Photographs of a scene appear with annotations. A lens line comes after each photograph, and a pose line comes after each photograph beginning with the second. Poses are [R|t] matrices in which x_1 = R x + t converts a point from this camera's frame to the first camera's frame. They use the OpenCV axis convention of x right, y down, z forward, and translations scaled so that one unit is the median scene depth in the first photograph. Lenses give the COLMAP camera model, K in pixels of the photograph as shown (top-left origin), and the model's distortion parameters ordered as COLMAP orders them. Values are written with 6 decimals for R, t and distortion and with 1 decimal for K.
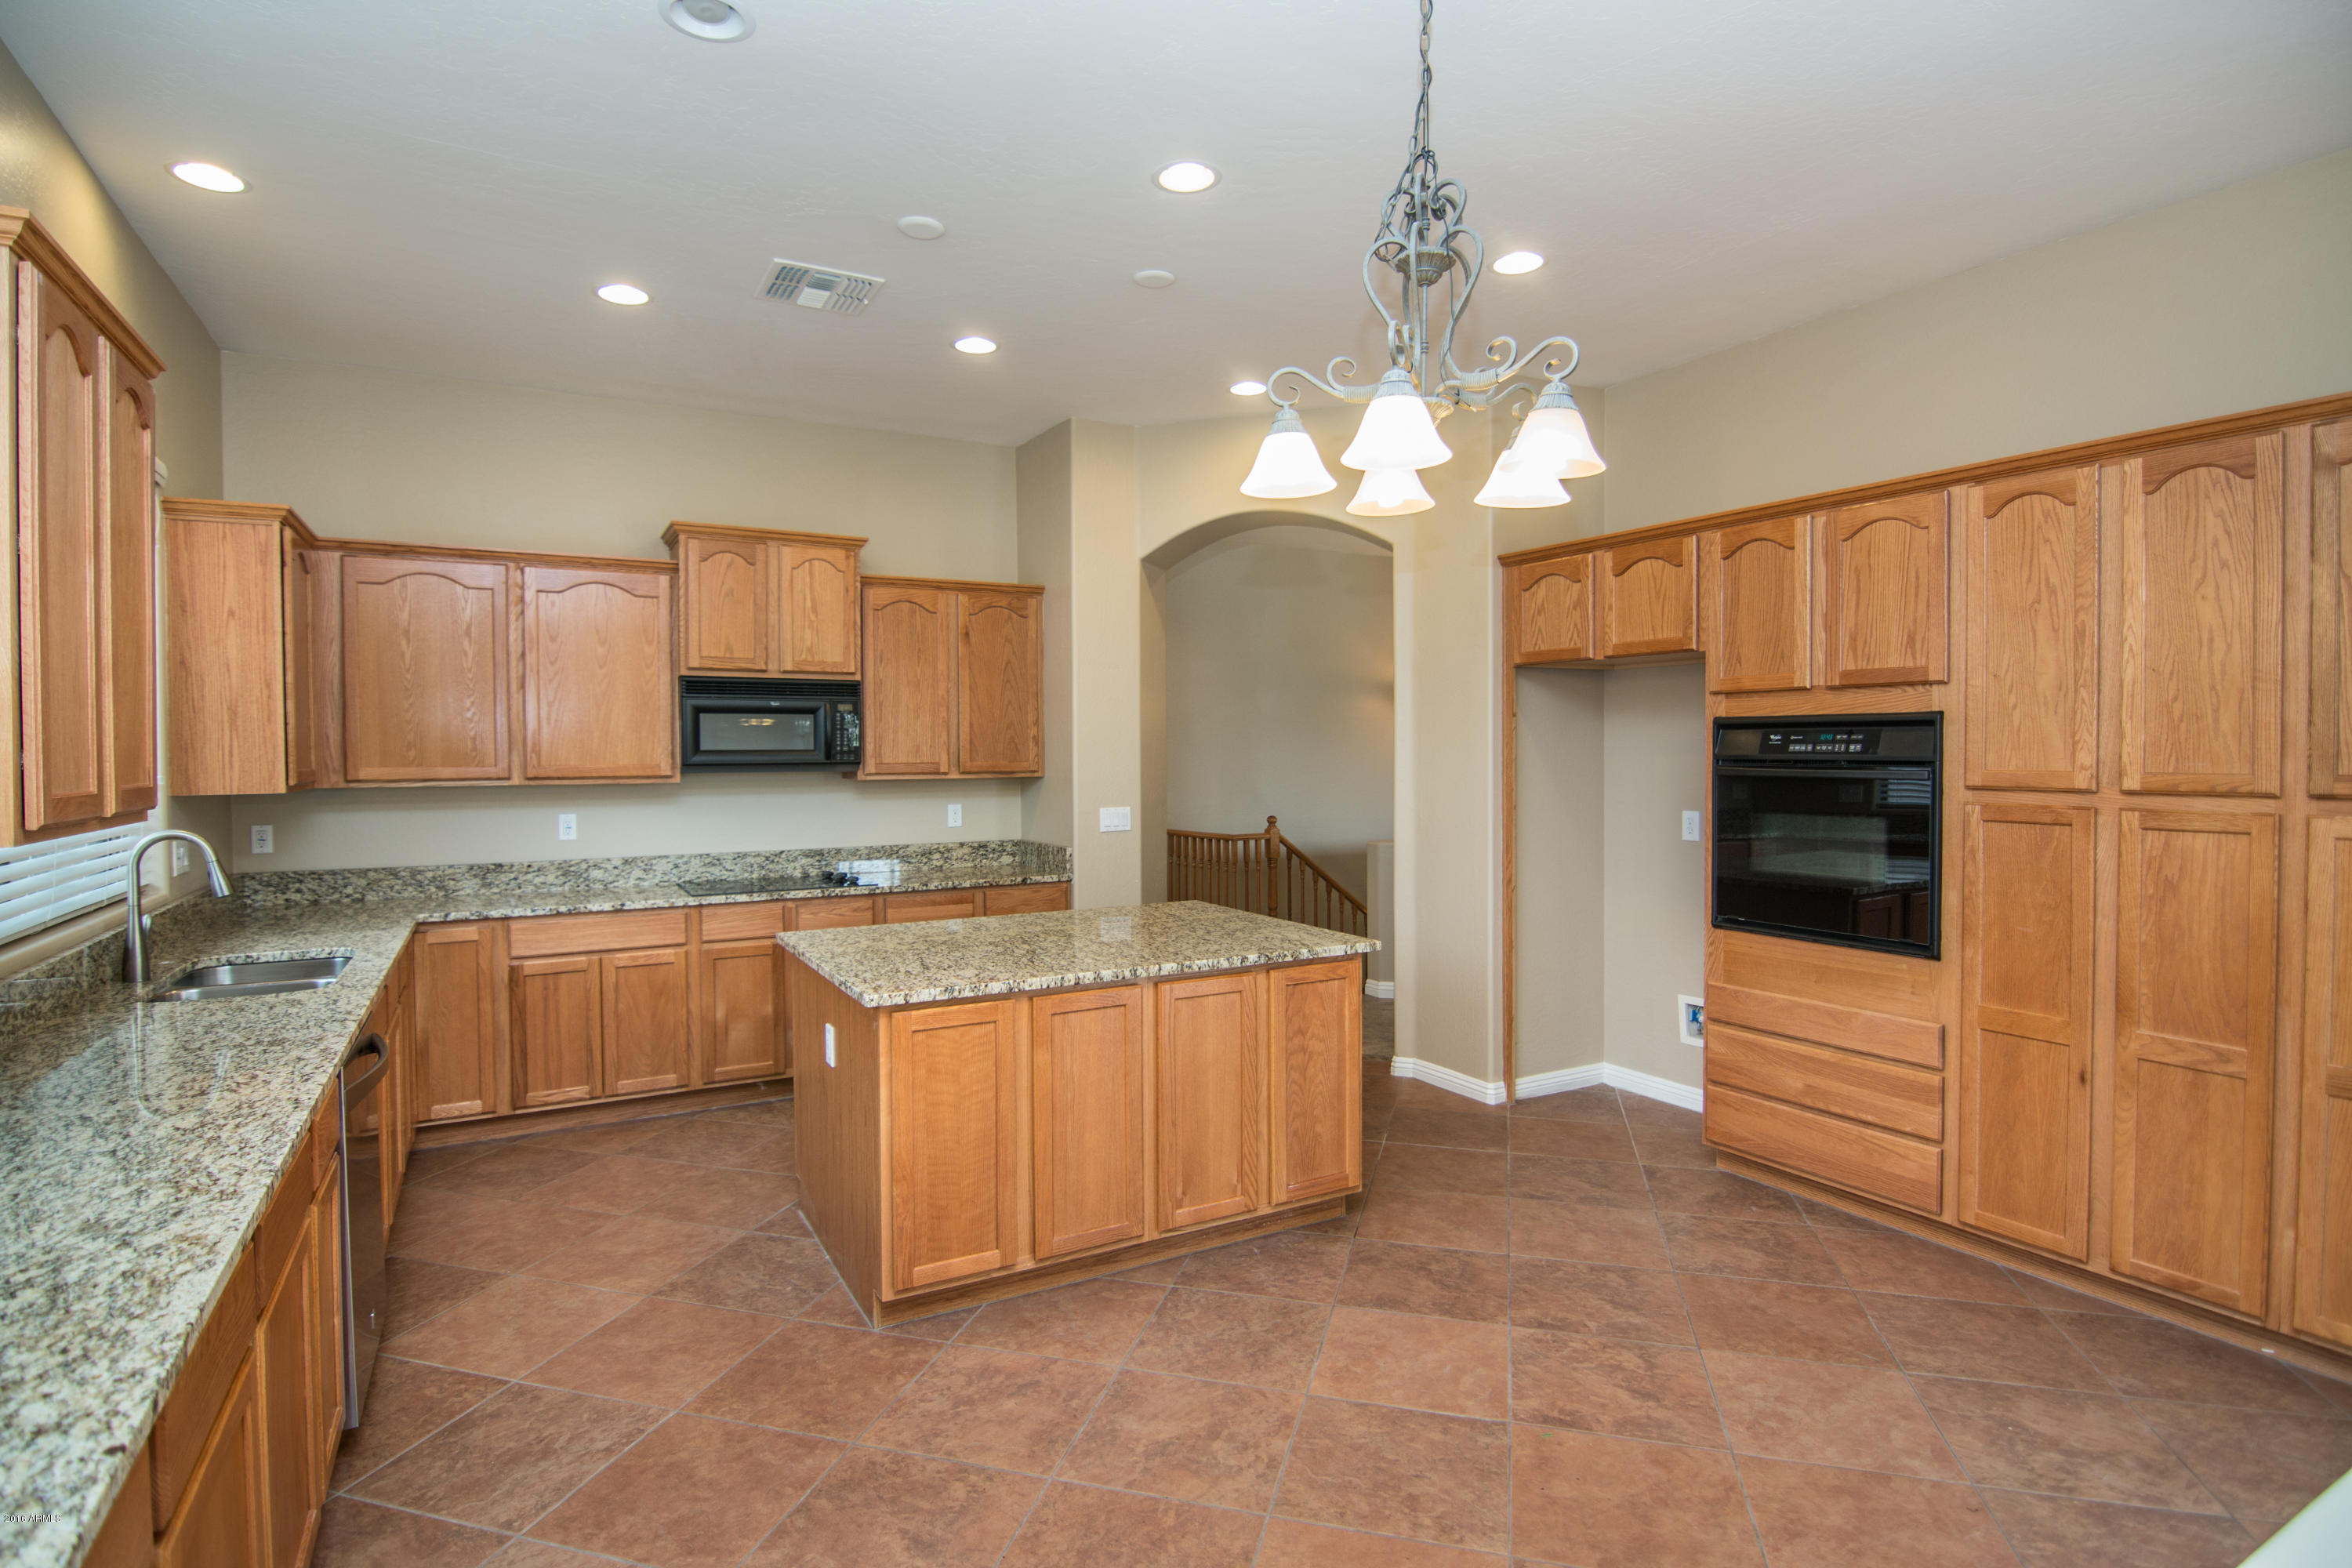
lens RADIAL K [[1188.2, 0, 1179.9], [0, 1188.2, 768.5], [0, 0, 1]] dist [-0.012099, -0.006643]
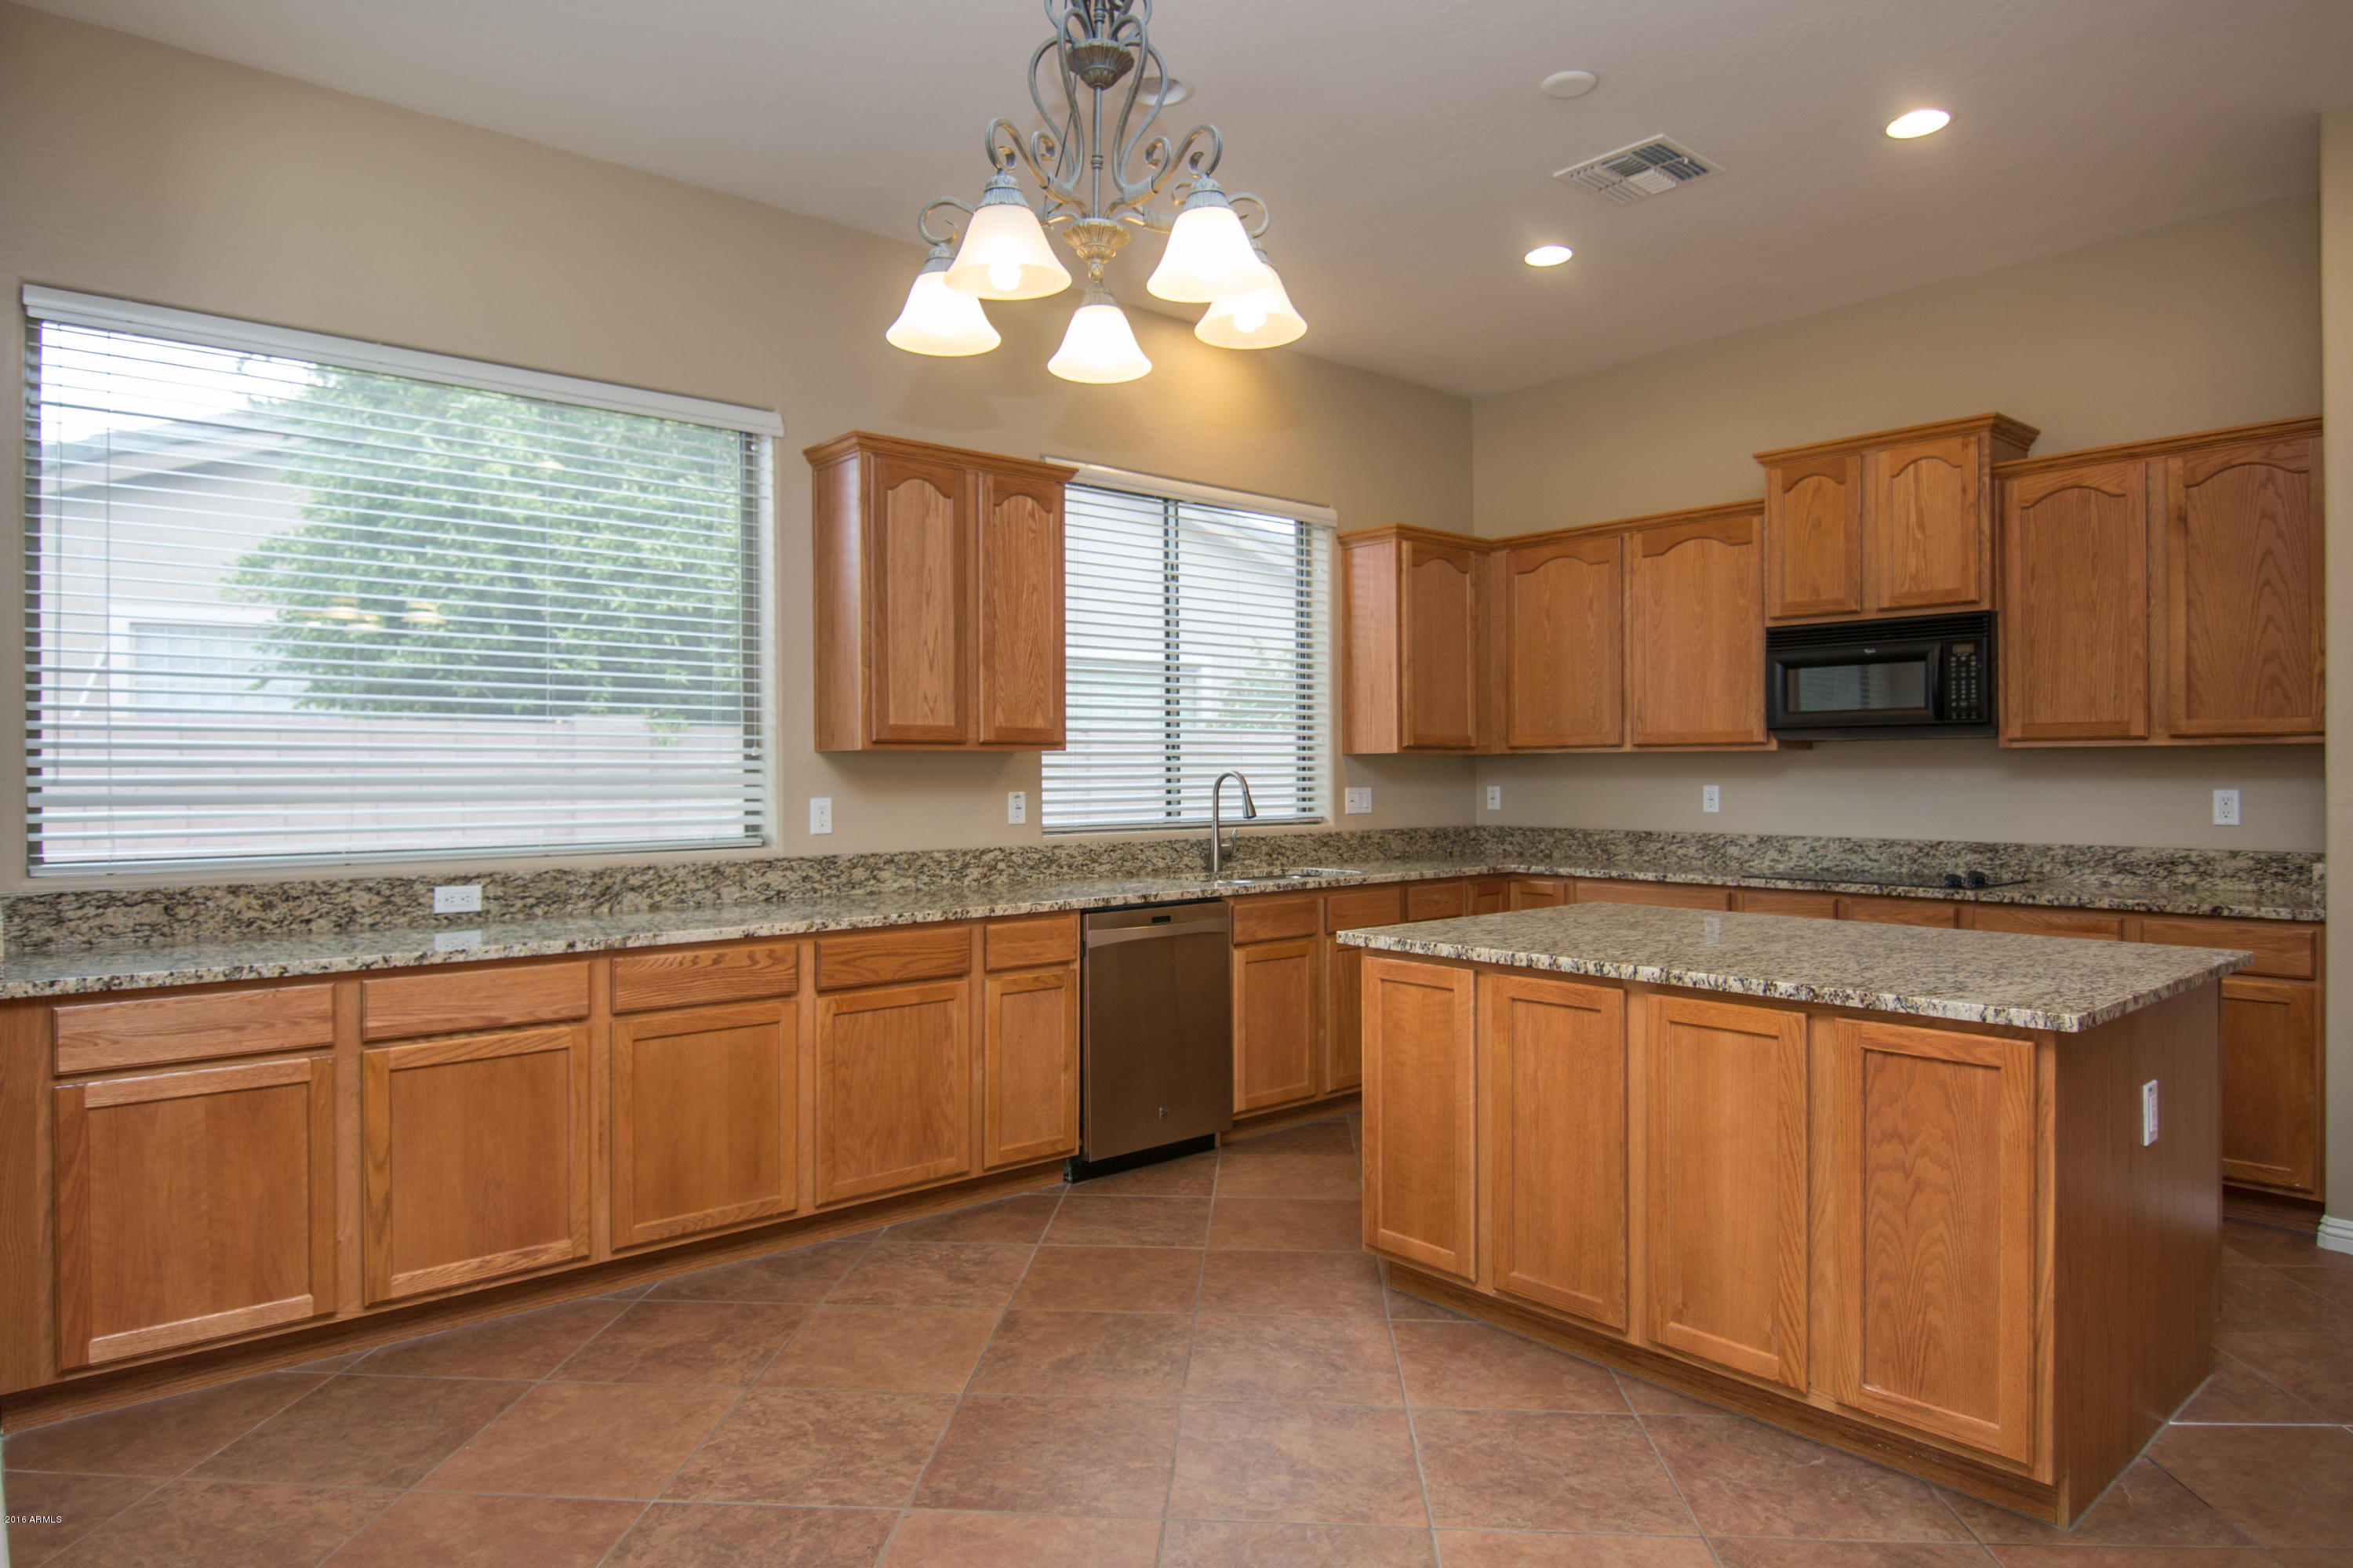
lens RADIAL K [[1397.0, 0, 1169.5], [0, 1397.0, 773.8], [0, 0, 1]] dist [0.002667, -0.015971]
pose [[0.193991, 0.005965, -0.980985, 0.559505], [-0.014032, 0.999896, 0.003305, 0.035863], [0.980903, 0.013124, 0.194054, 0.403904]]
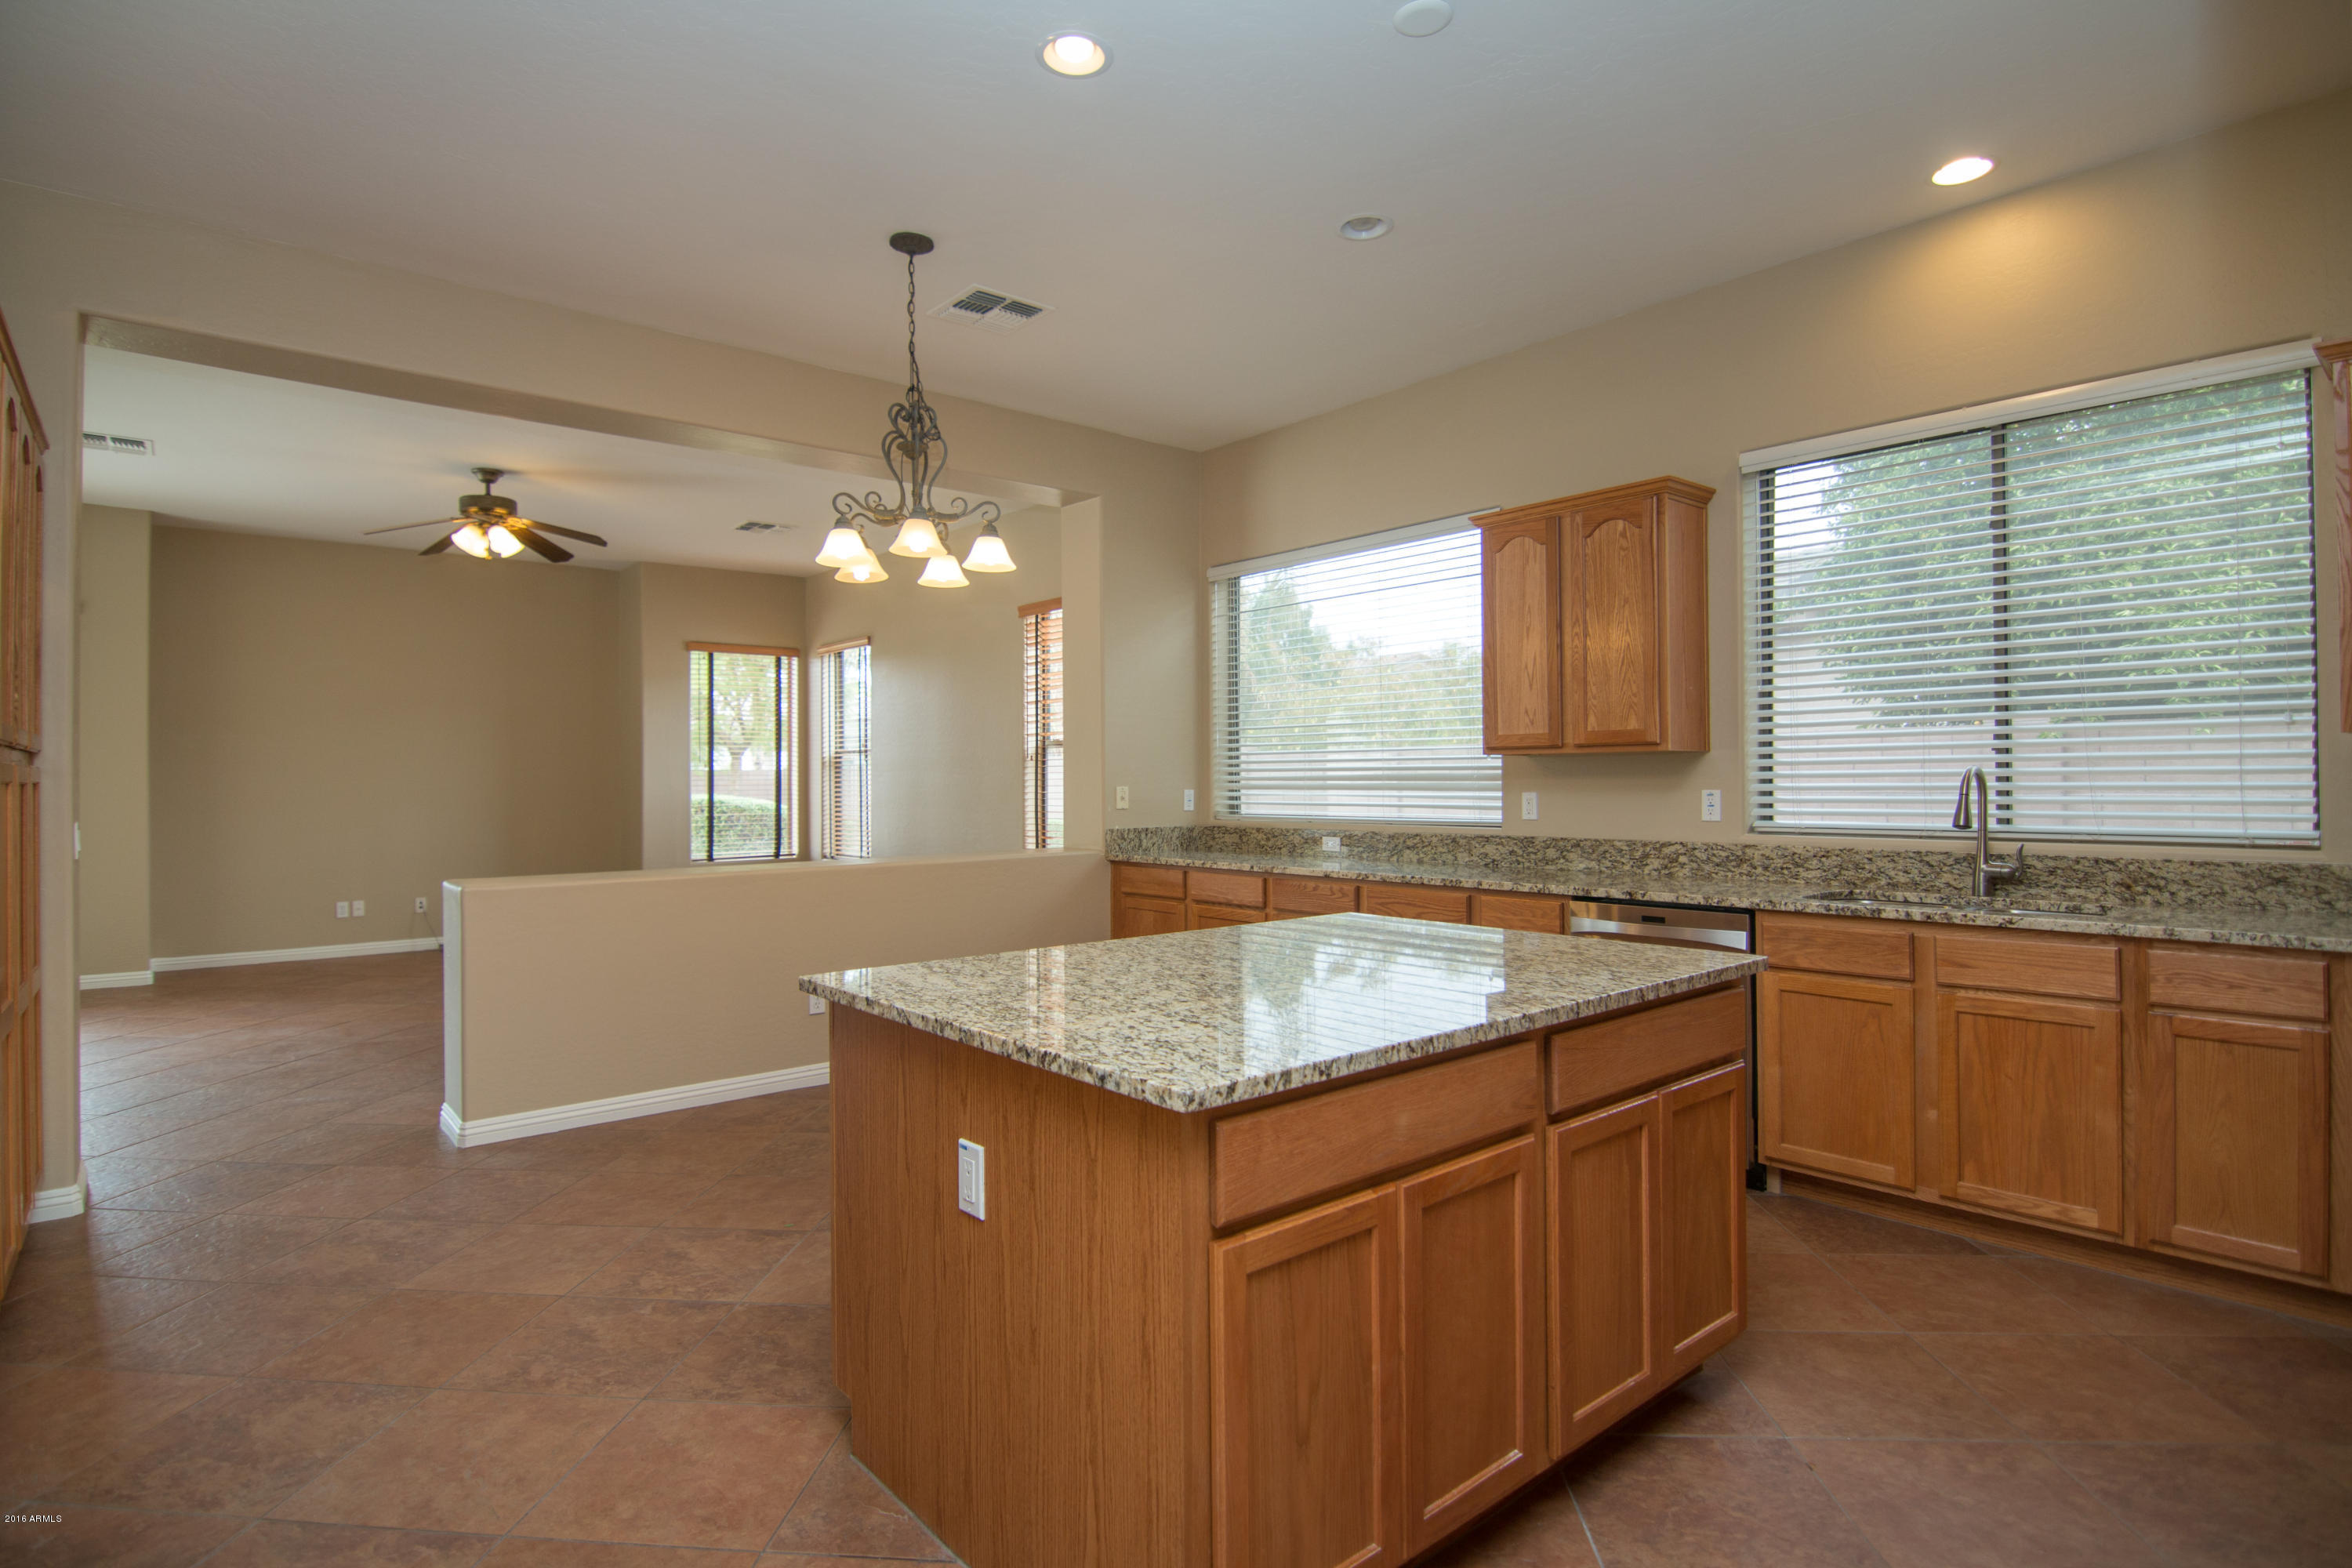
lens RADIAL K [[1188.2, 0, 1166.0], [0, 1188.2, 767.8], [0, 0, 1]] dist [-0.012099, -0.006643]
pose [[-0.983186, 0.009622, -0.182355, 0.075611], [0.008384, 0.999936, 0.007560, 0.026765], [0.182416, 0.005904, -0.983204, 1.347956]]
